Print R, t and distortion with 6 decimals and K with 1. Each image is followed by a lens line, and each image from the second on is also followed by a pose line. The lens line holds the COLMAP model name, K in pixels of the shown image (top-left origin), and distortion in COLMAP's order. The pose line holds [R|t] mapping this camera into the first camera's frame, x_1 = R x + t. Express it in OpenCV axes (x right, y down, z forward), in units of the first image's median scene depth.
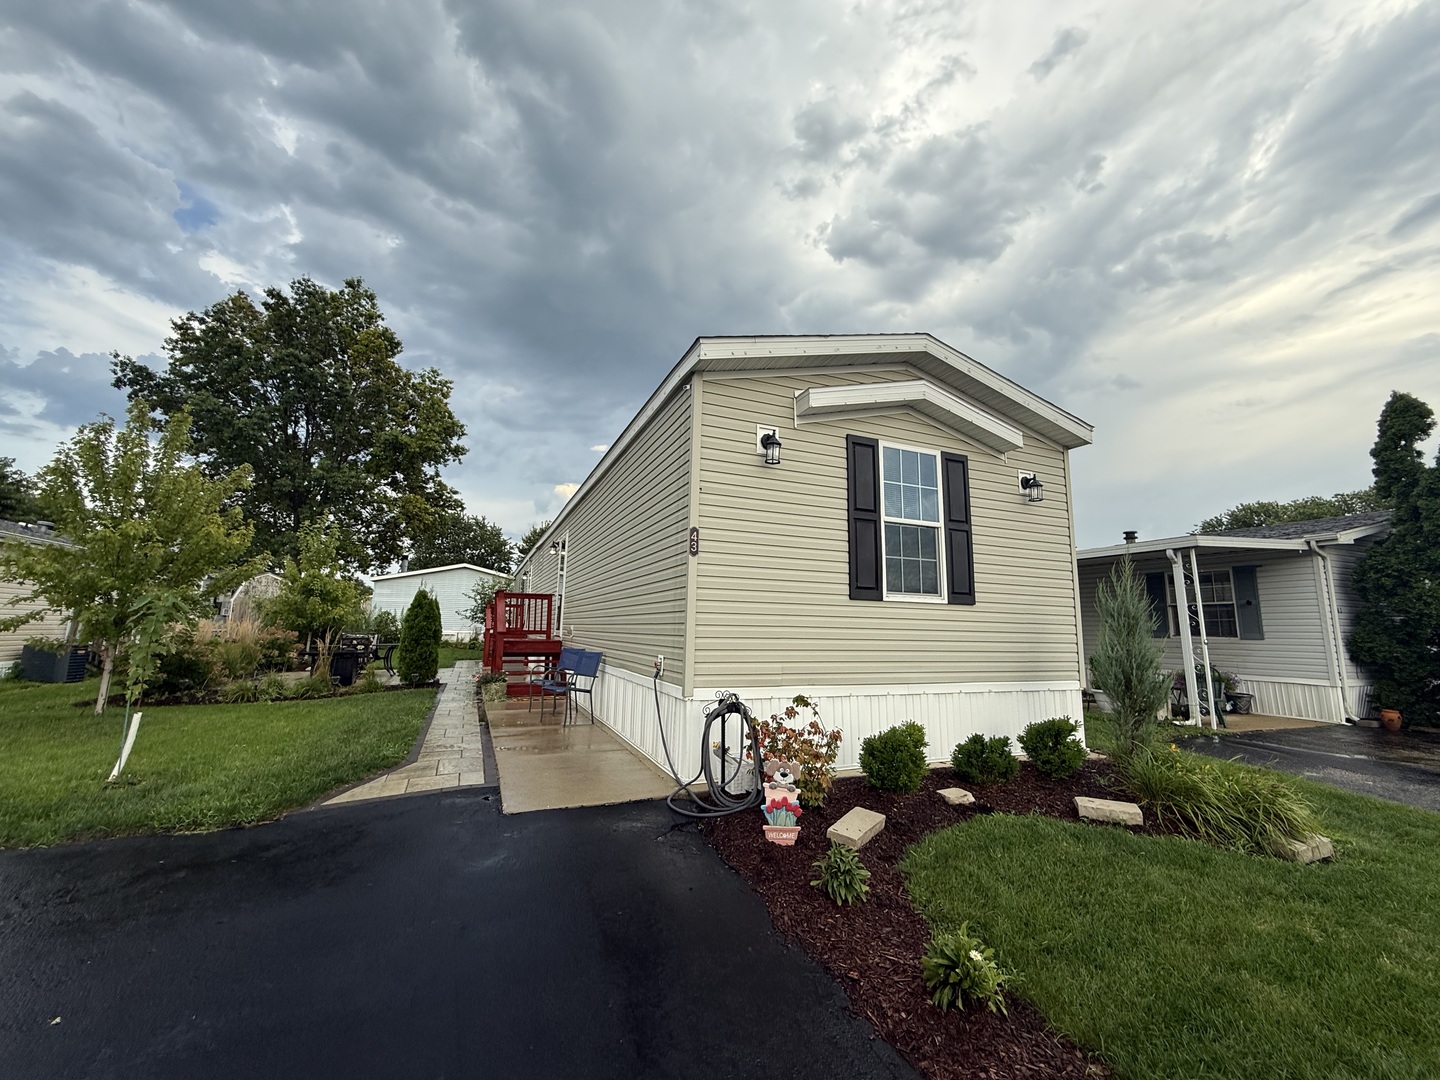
lens RADIAL K [[575.1, 0, 721.7], [0, 575.1, 538.7], [0, 0, 1]] dist [-0.003805, 0.000668]
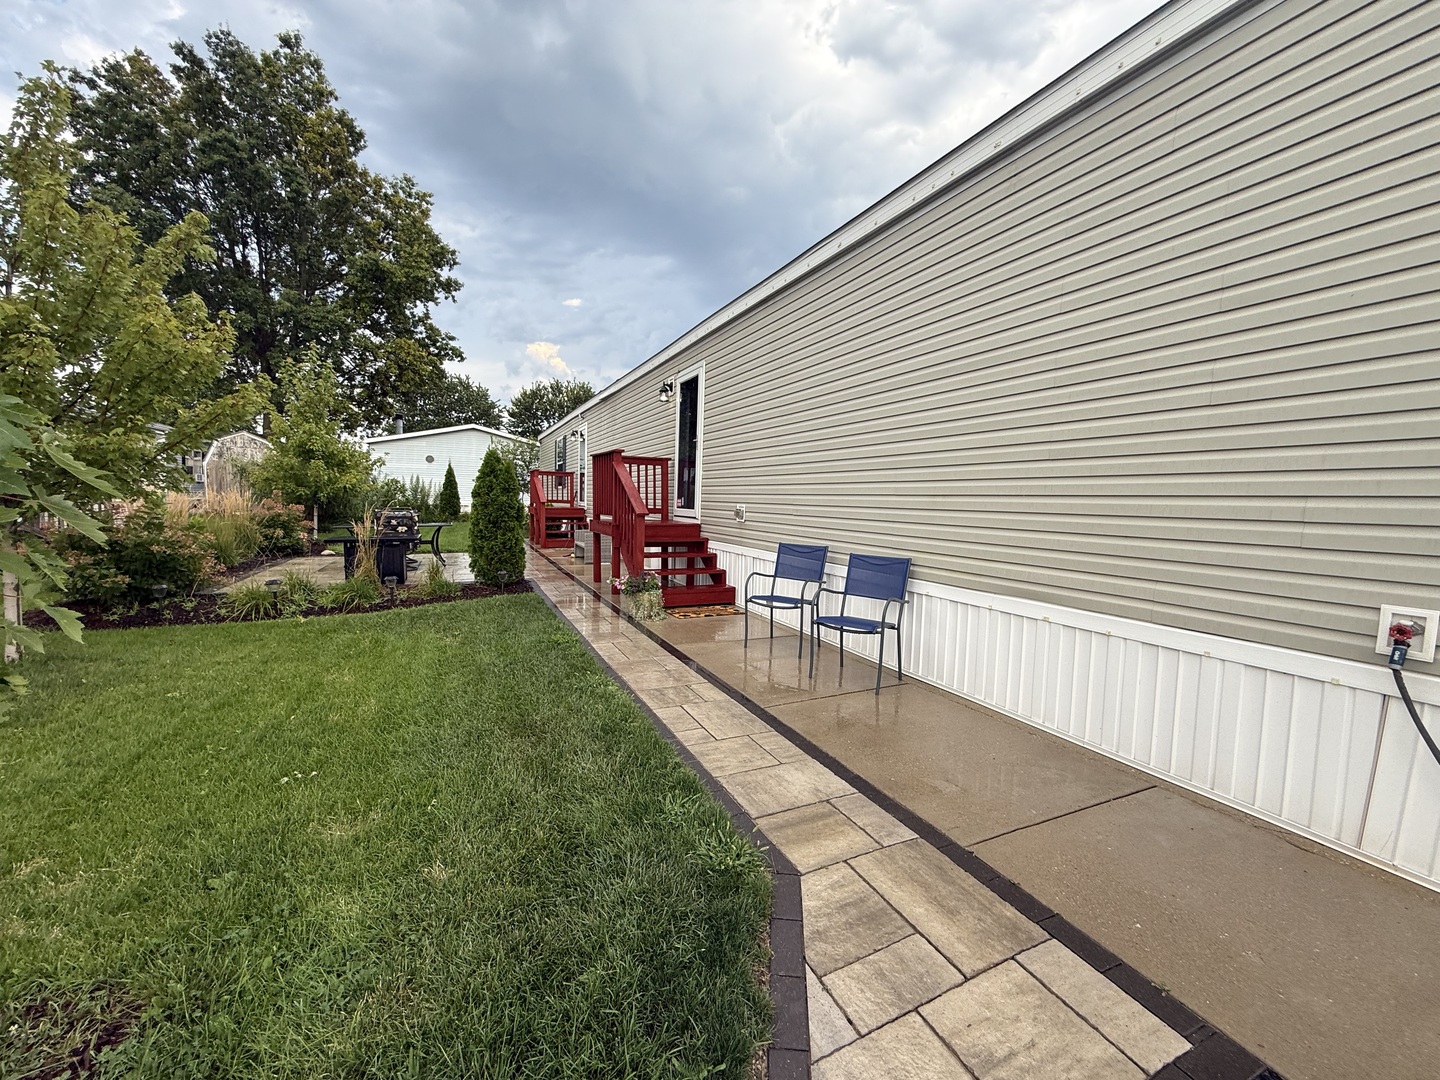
lens RADIAL K [[575.1, 0, 716.9], [0, 575.1, 540.5], [0, 0, 1]] dist [-0.003805, 0.000668]
pose [[0.999657, 0.007101, 0.025191, -0.101371], [-0.012613, 0.974055, 0.225959, 0.013767], [-0.022933, -0.226200, 0.973811, 0.113987]]
